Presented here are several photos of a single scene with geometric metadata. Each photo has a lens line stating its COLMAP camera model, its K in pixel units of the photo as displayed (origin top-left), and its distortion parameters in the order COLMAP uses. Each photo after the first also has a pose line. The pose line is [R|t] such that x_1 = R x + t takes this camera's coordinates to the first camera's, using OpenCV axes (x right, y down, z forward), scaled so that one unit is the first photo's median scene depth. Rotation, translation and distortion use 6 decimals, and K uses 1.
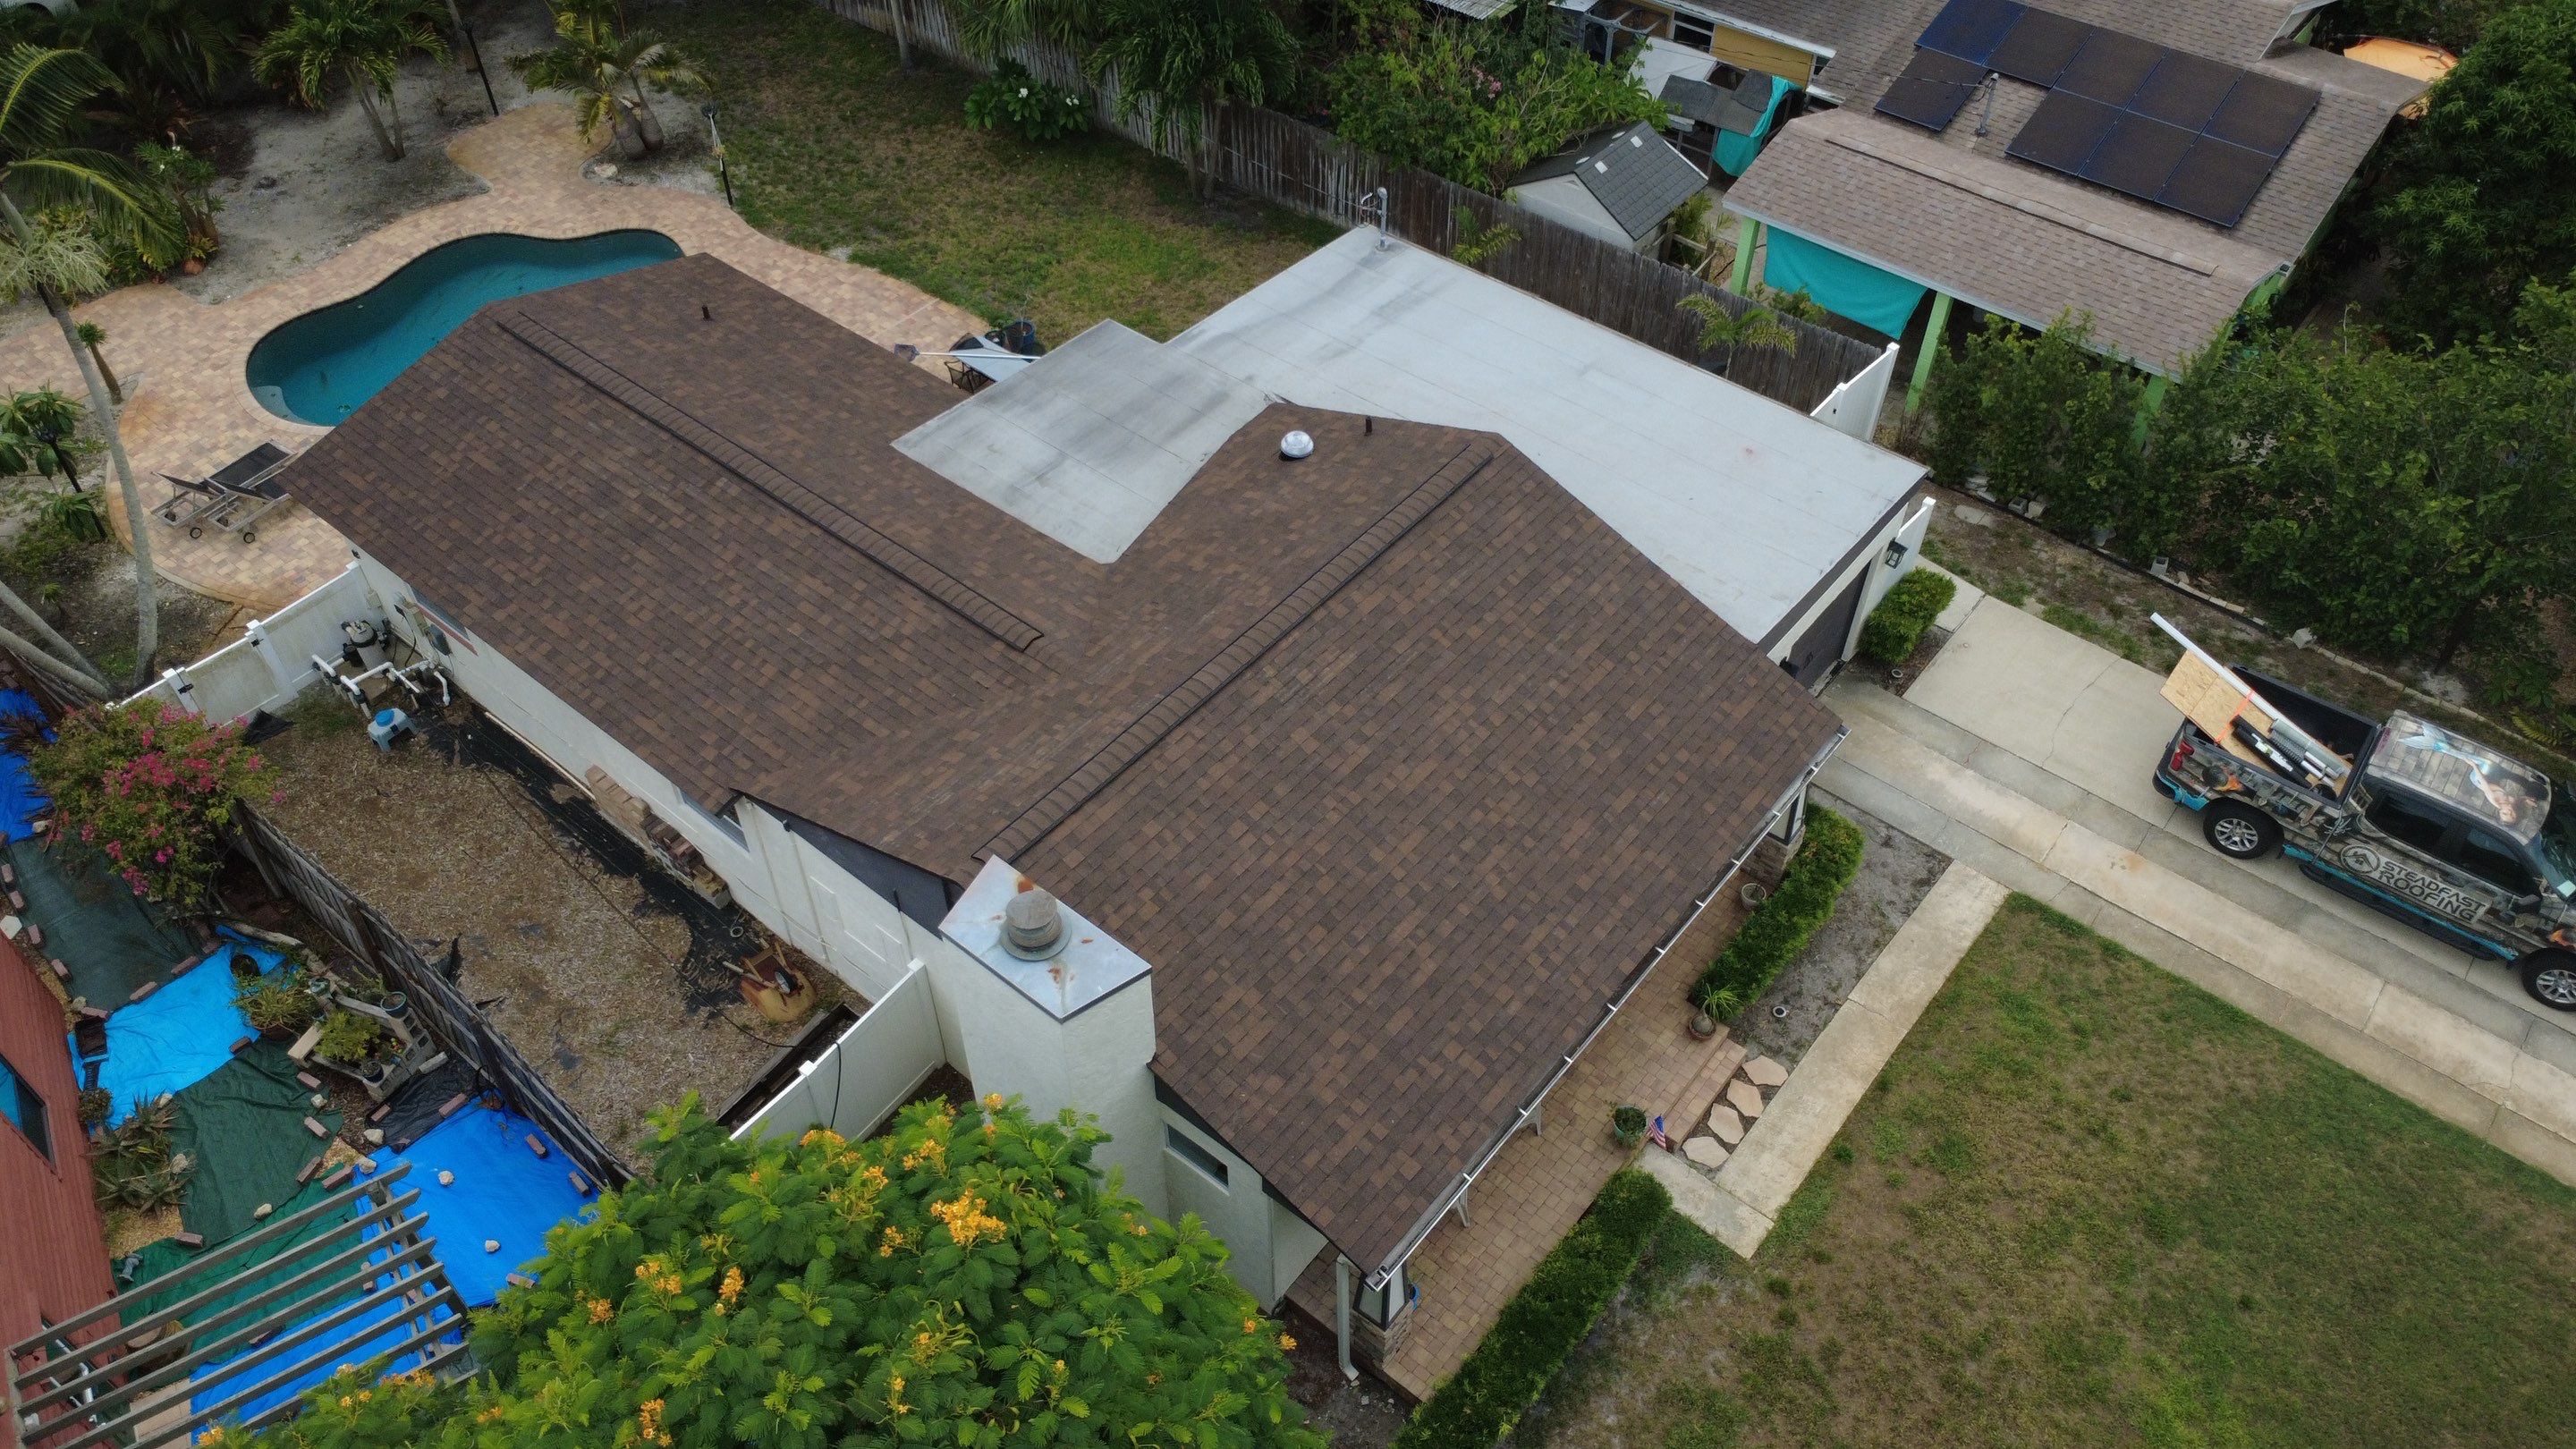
lens RADIAL K [[1872.2, 0, 1281.9], [0, 1872.2, 727.4], [0, 0, 1]] dist [-0.002549, 0.007346]
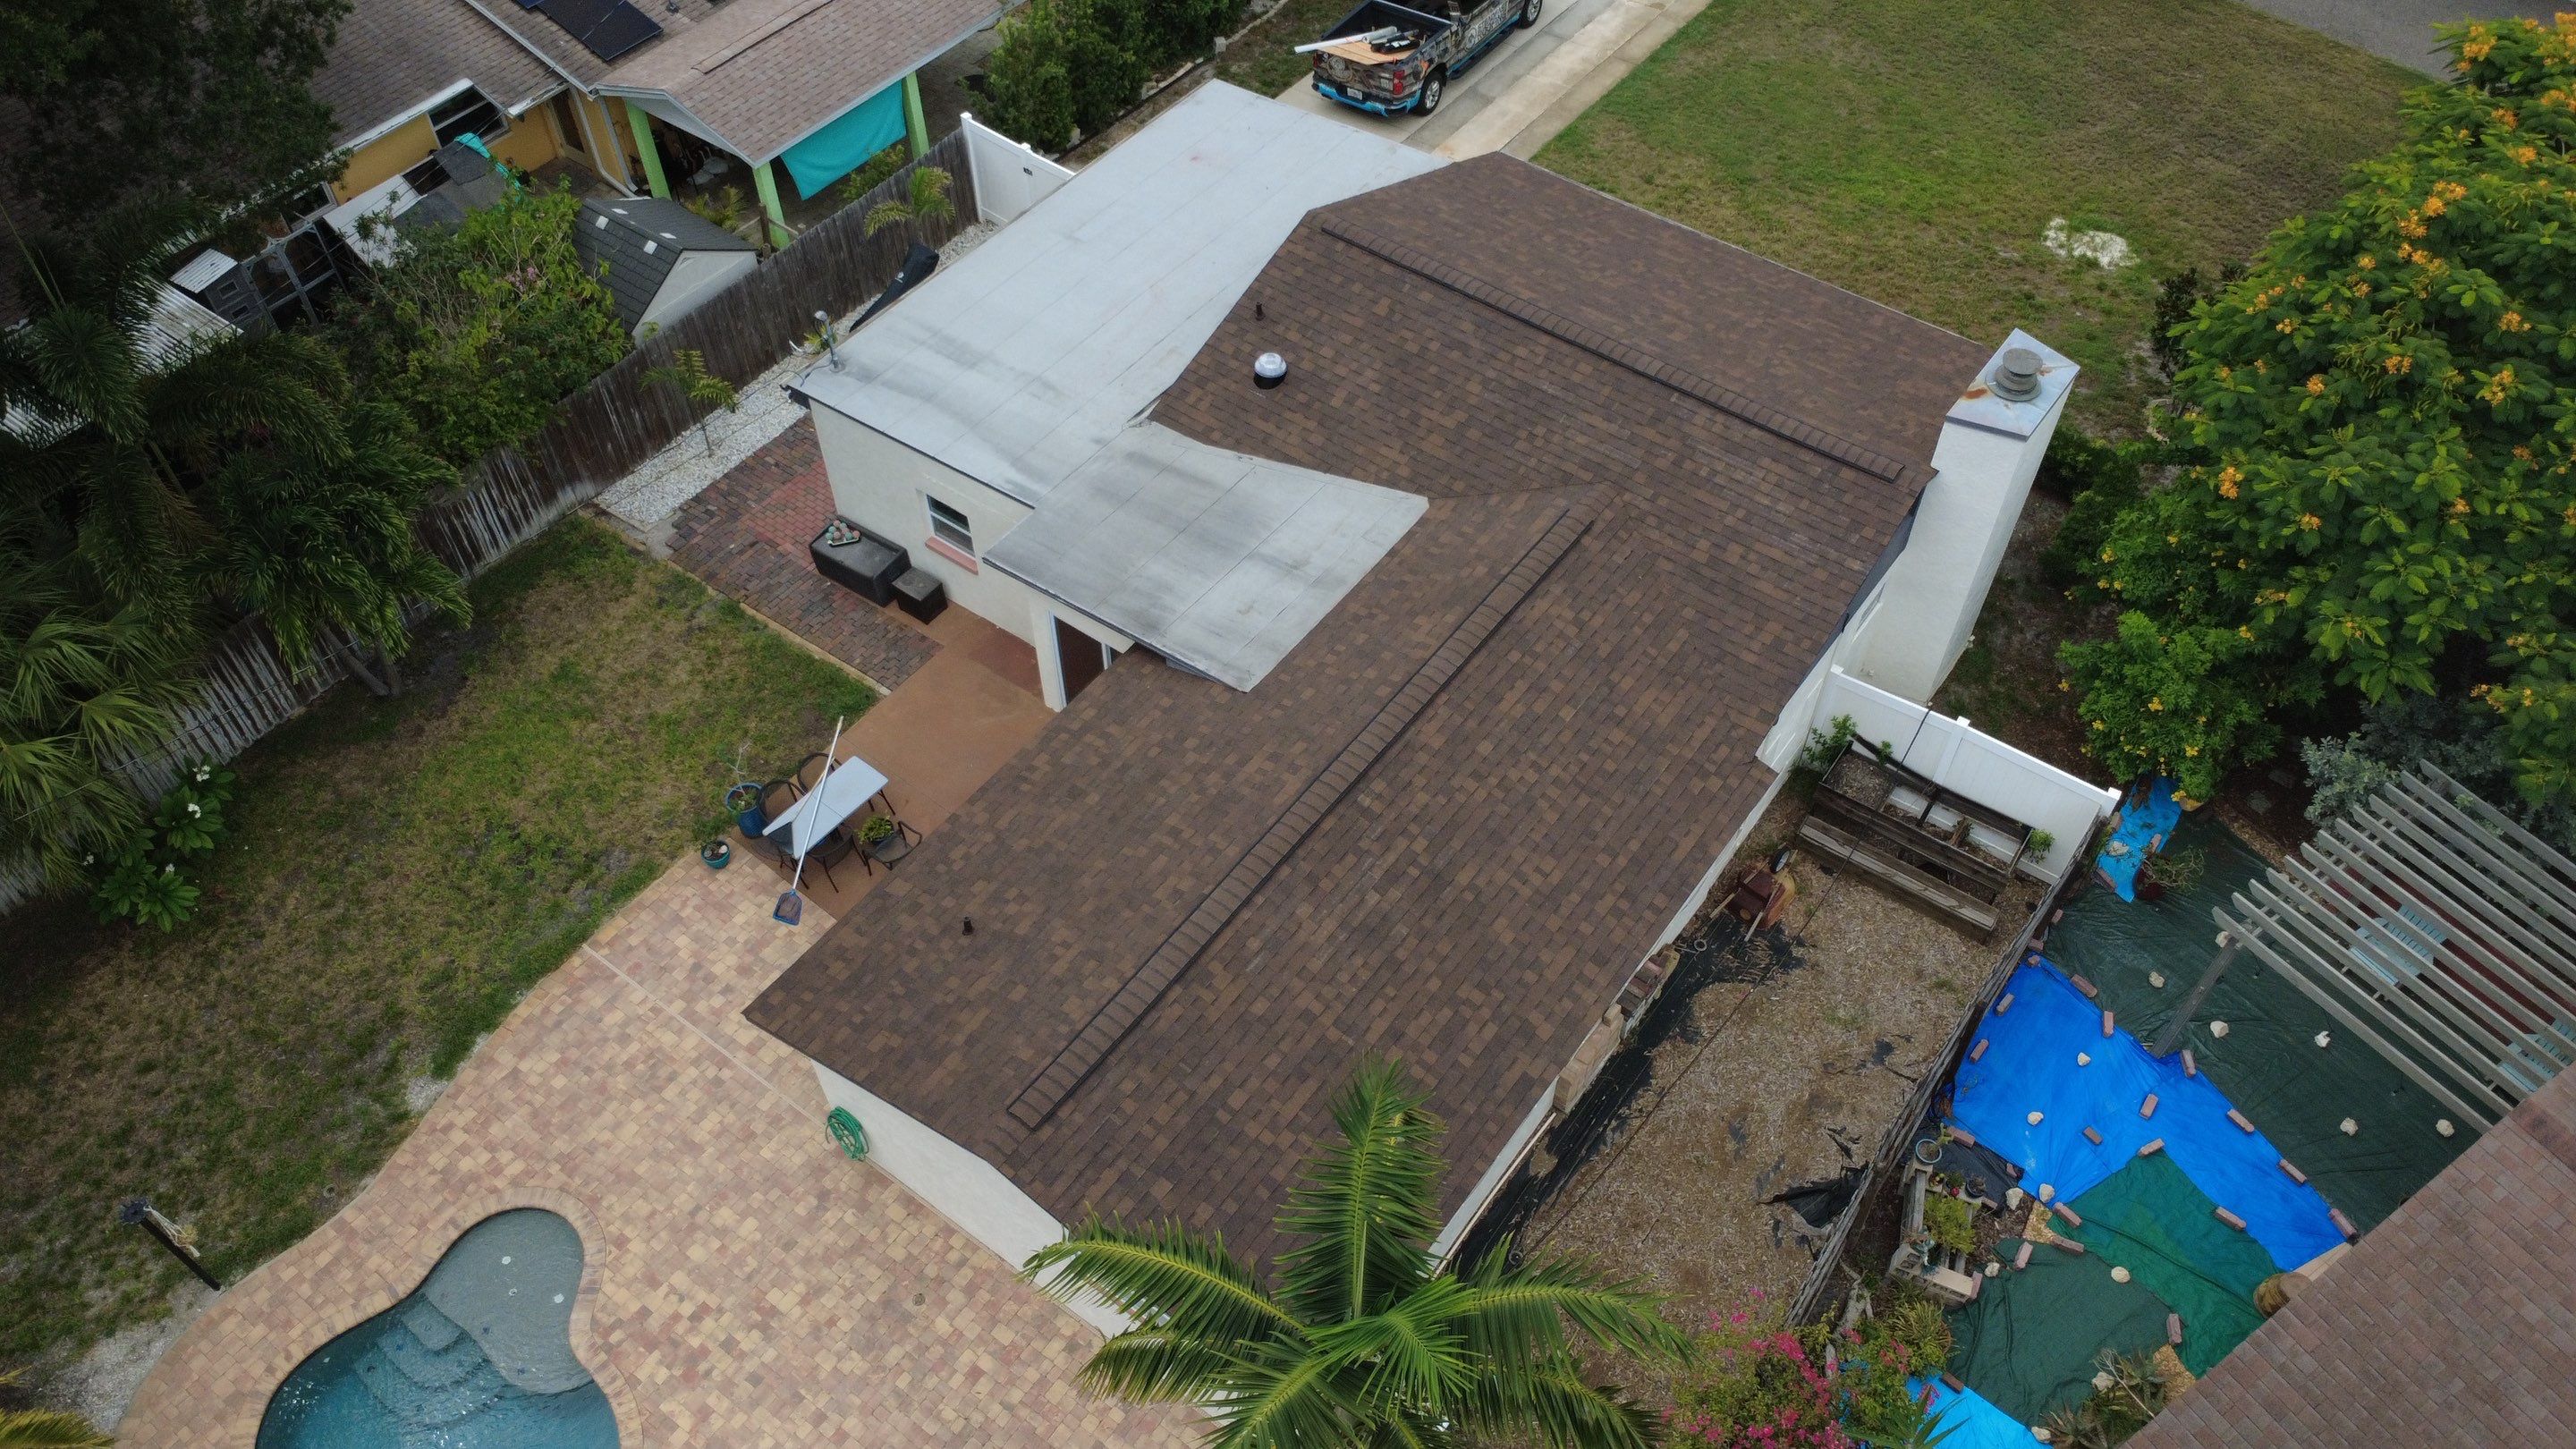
lens RADIAL K [[1872.2, 0, 1286.2], [0, 1872.2, 724.8], [0, 0, 1]] dist [-0.002549, 0.007346]
pose [[-0.048338, -0.766889, 0.639957, -0.812824], [0.726554, 0.412662, 0.549390, -0.636653], [-0.685407, 0.491520, 0.537239, 0.542631]]
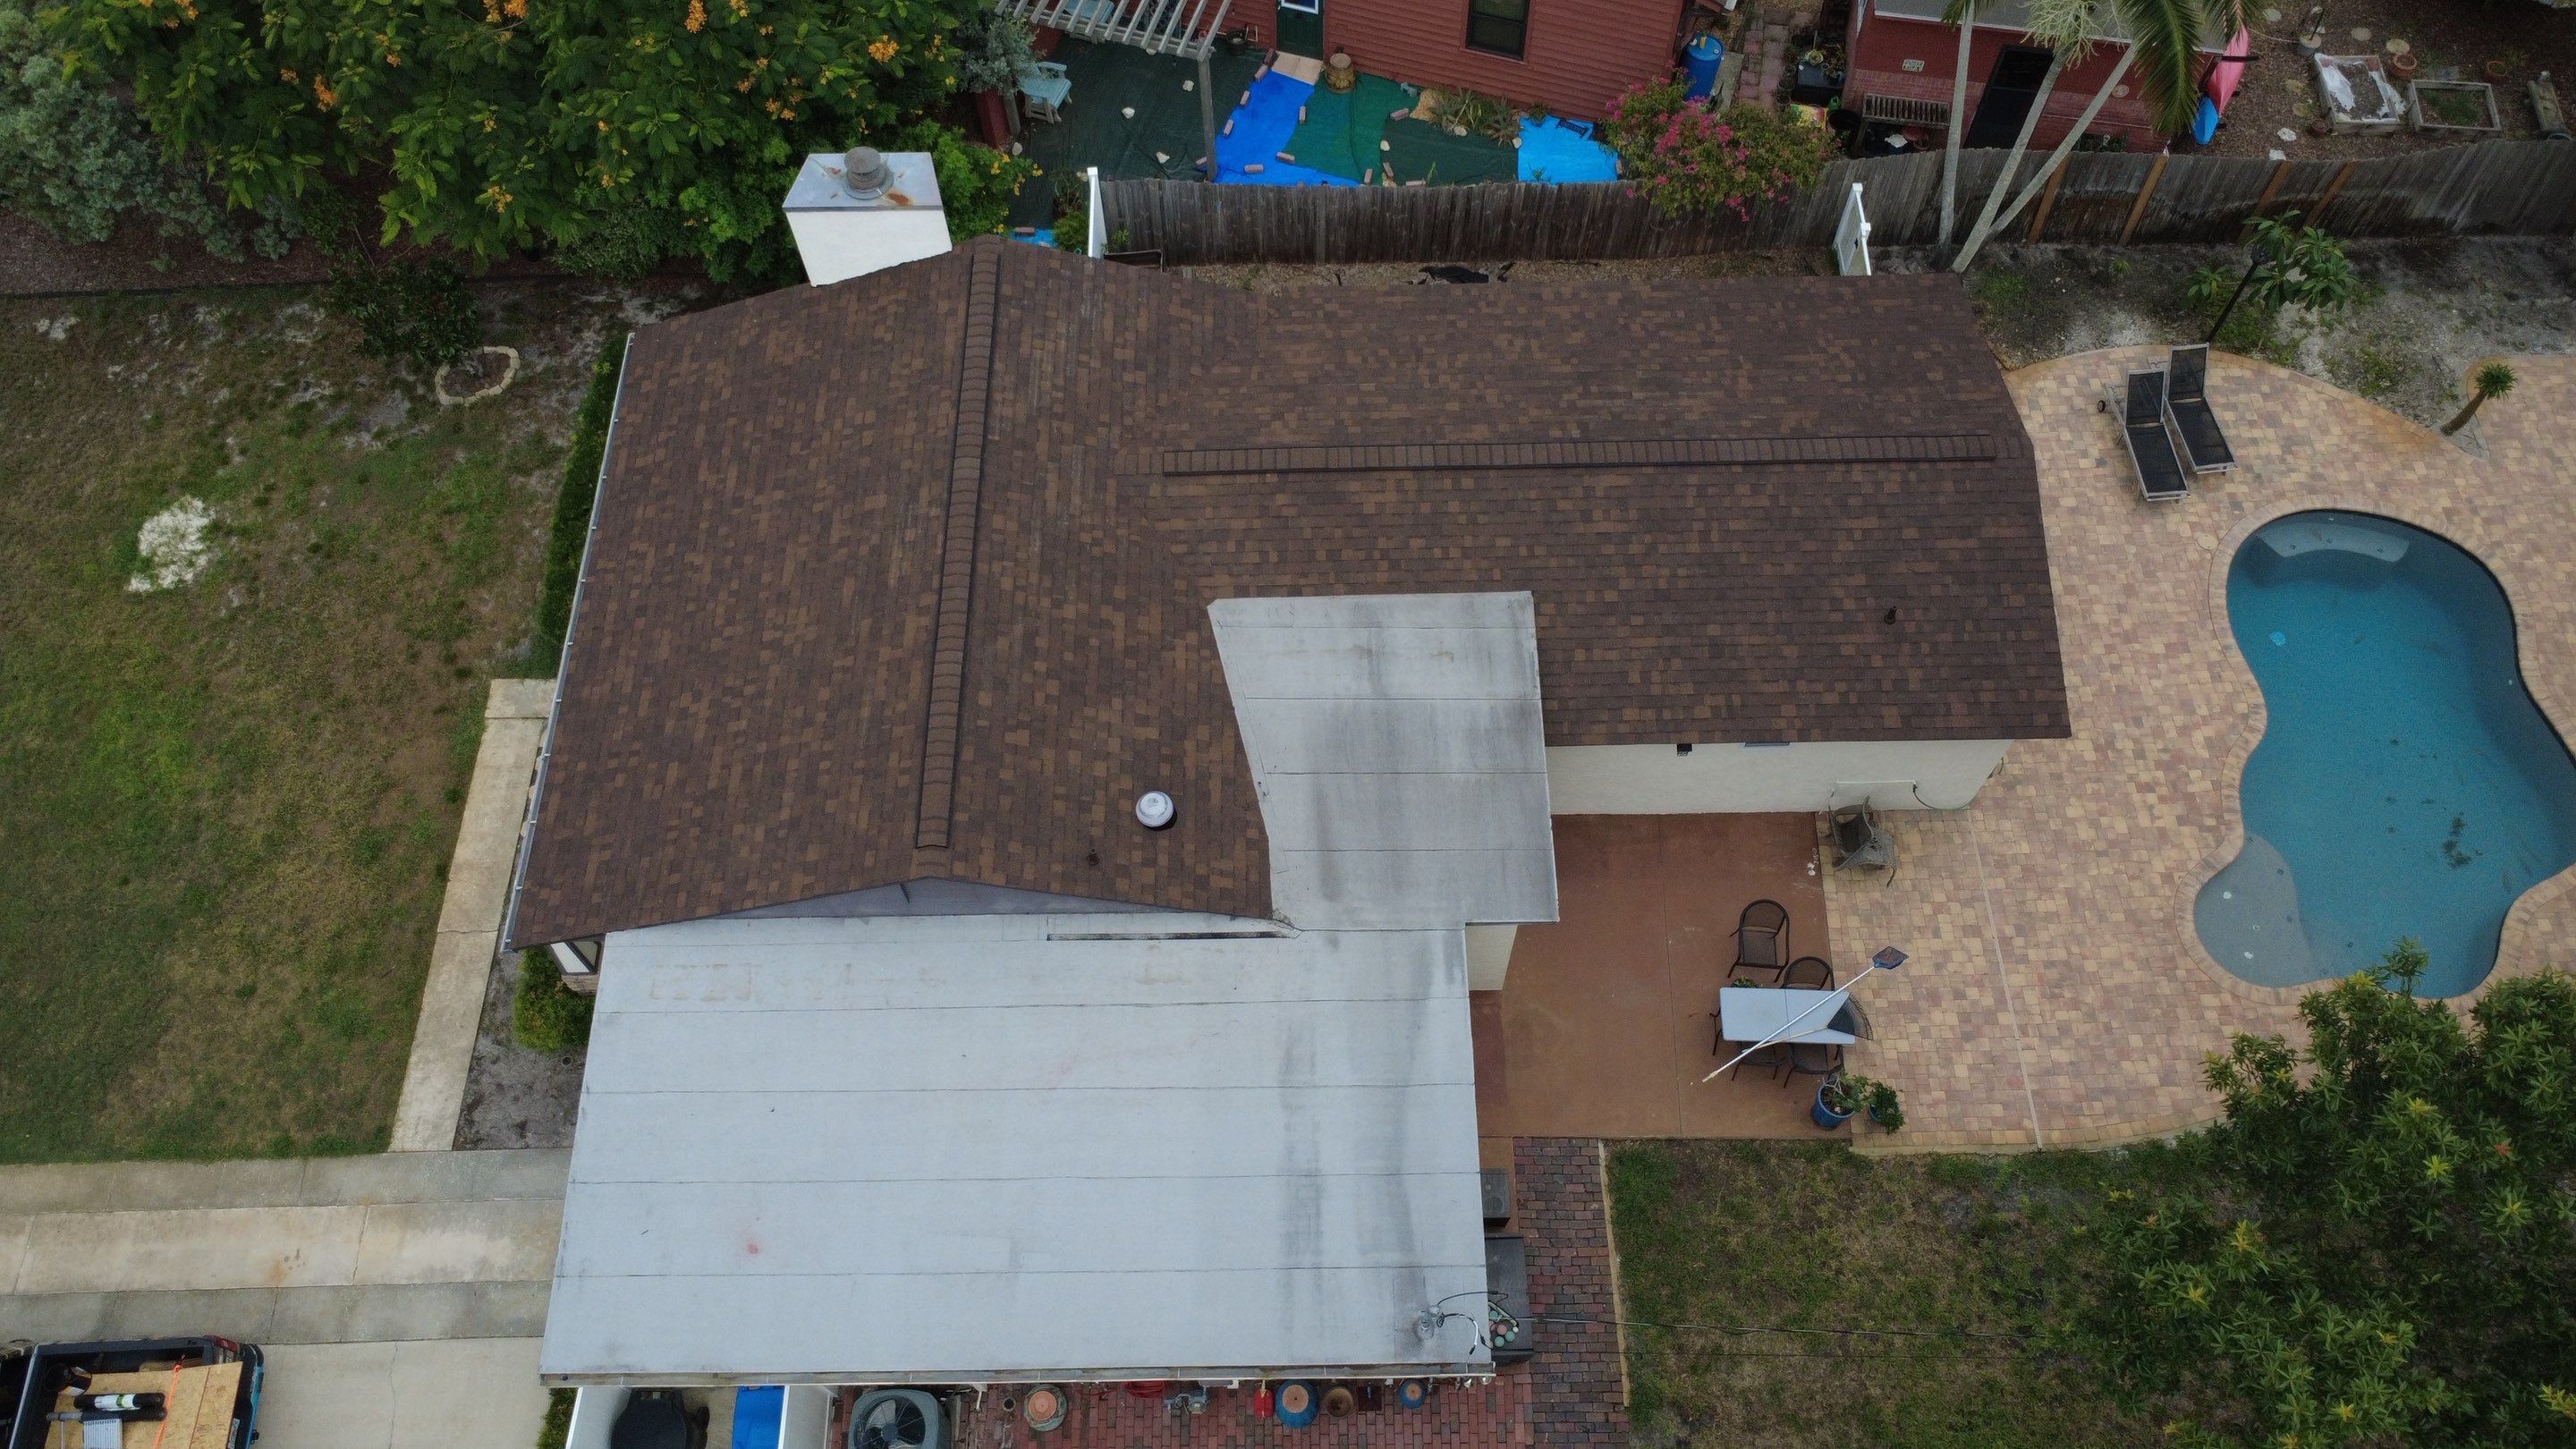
lens RADIAL K [[1872.2, 0, 1282.1], [0, 1872.2, 723.0], [0, 0, 1]] dist [-0.002549, 0.007346]
pose [[-0.764640, 0.568842, -0.302894, 0.205746], [-0.453821, -0.141570, 0.879775, -0.947135], [0.457572, 0.810171, 0.366402, 0.683601]]
